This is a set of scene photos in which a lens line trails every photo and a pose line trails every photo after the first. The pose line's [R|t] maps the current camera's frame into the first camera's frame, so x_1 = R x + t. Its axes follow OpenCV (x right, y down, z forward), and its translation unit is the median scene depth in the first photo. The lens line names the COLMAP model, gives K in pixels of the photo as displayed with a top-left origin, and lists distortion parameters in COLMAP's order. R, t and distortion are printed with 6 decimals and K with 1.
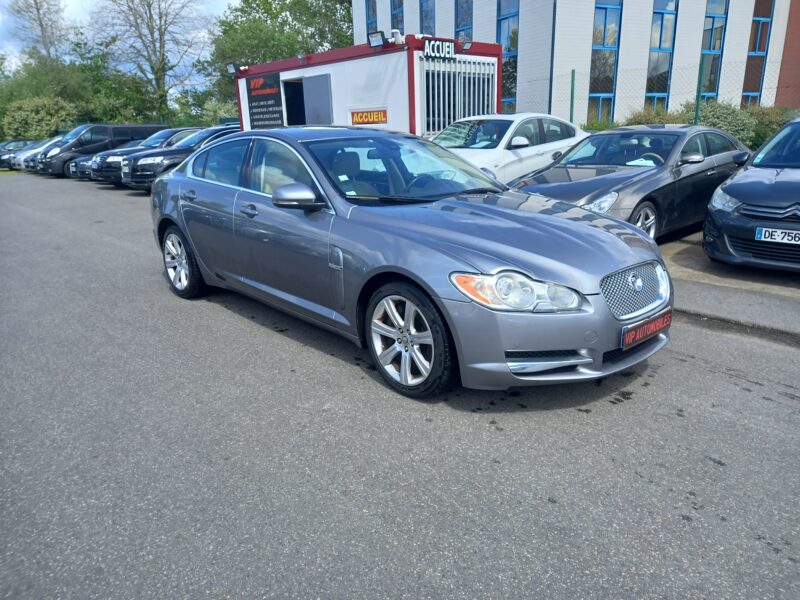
lens RADIAL K [[582.5, 0, 408.4], [0, 582.5, 298.8], [0, 0, 1]] dist [0.089632, -0.083408]
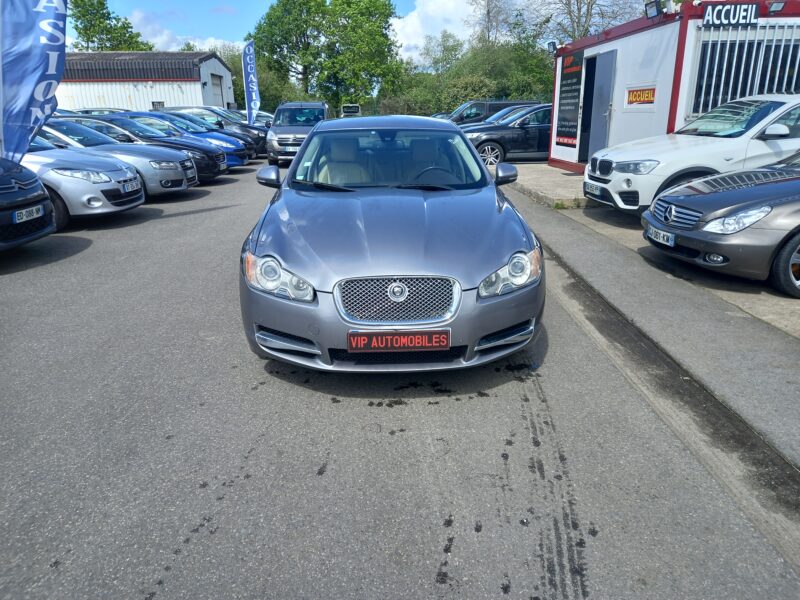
lens RADIAL K [[572.6, 0, 400.0], [0, 572.6, 300.0], [0, 0, 1]] dist [0.070791, -0.048611]
pose [[0.773704, 0.213611, -0.596449, 0.276418], [-0.183268, 0.976657, 0.112045, -0.036039], [0.606460, 0.022620, 0.794792, 0.067287]]
